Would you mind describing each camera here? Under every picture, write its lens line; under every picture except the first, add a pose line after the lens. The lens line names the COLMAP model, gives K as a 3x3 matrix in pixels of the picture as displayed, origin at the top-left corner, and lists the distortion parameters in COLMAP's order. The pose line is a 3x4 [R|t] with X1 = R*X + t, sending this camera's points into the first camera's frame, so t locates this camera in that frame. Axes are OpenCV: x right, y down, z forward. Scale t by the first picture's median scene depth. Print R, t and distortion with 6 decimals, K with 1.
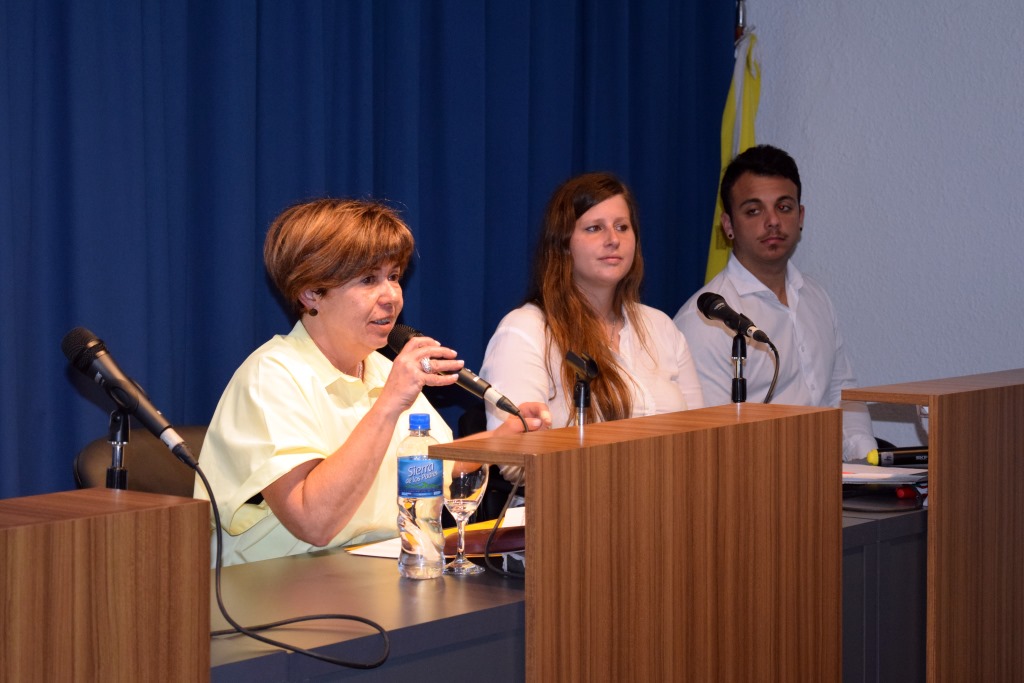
lens RADIAL K [[2324.2, 0, 512.0], [0, 2324.2, 341.5], [0, 0, 1]] dist [0.103078, 0.271350]
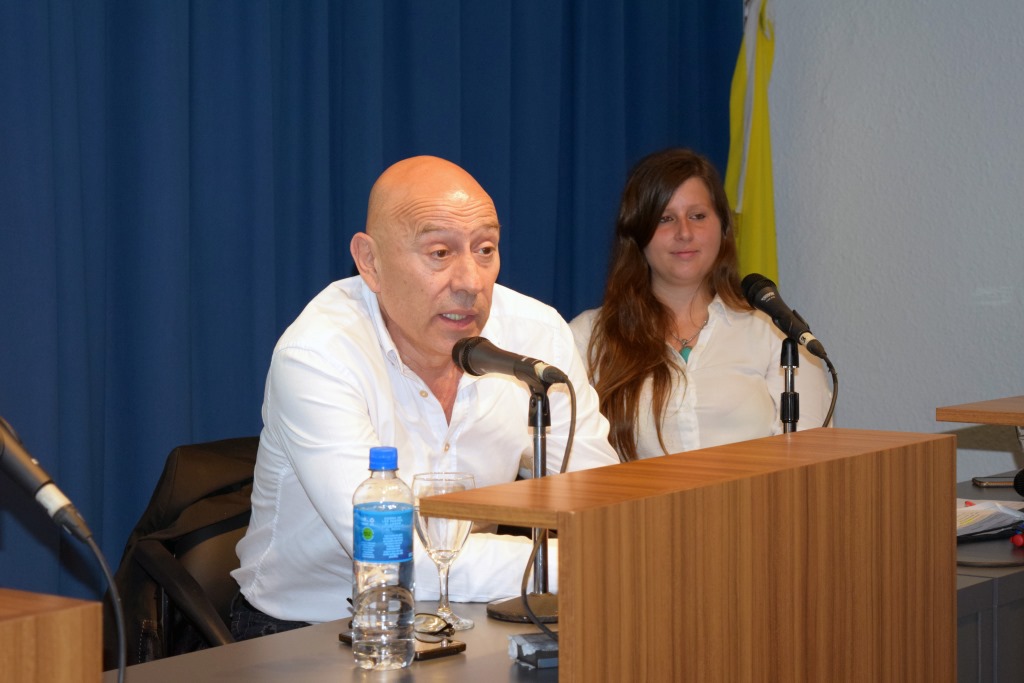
lens RADIAL K [[2324.2, 0, 512.0], [0, 2324.2, 341.5], [0, 0, 1]] dist [0.103078, 0.271350]
pose [[0.999726, -0.007072, 0.022333, -0.022222], [0.007057, 0.999975, 0.000754, -0.003914], [-0.022338, -0.000597, 0.999750, 0.267743]]
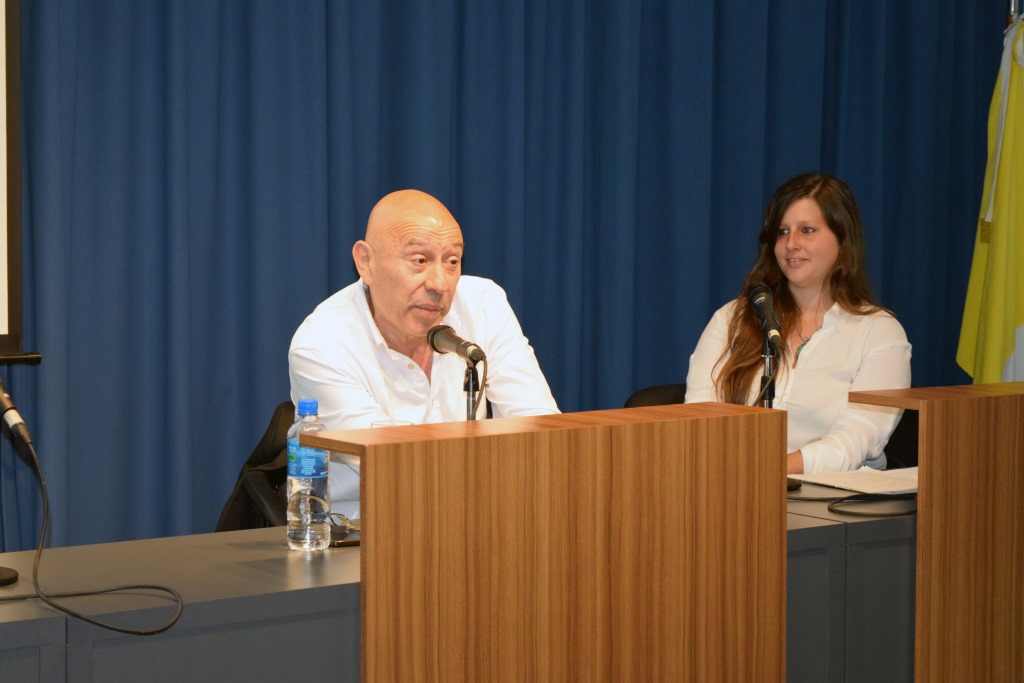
lens RADIAL K [[2324.2, 0, 512.0], [0, 2324.2, 341.5], [0, 0, 1]] dist [0.103078, 0.271350]
pose [[0.961517, 0.025178, -0.273589, 0.335643], [-0.022604, 0.999666, 0.012556, -0.012596], [0.273813, -0.005889, 0.961765, -0.003628]]
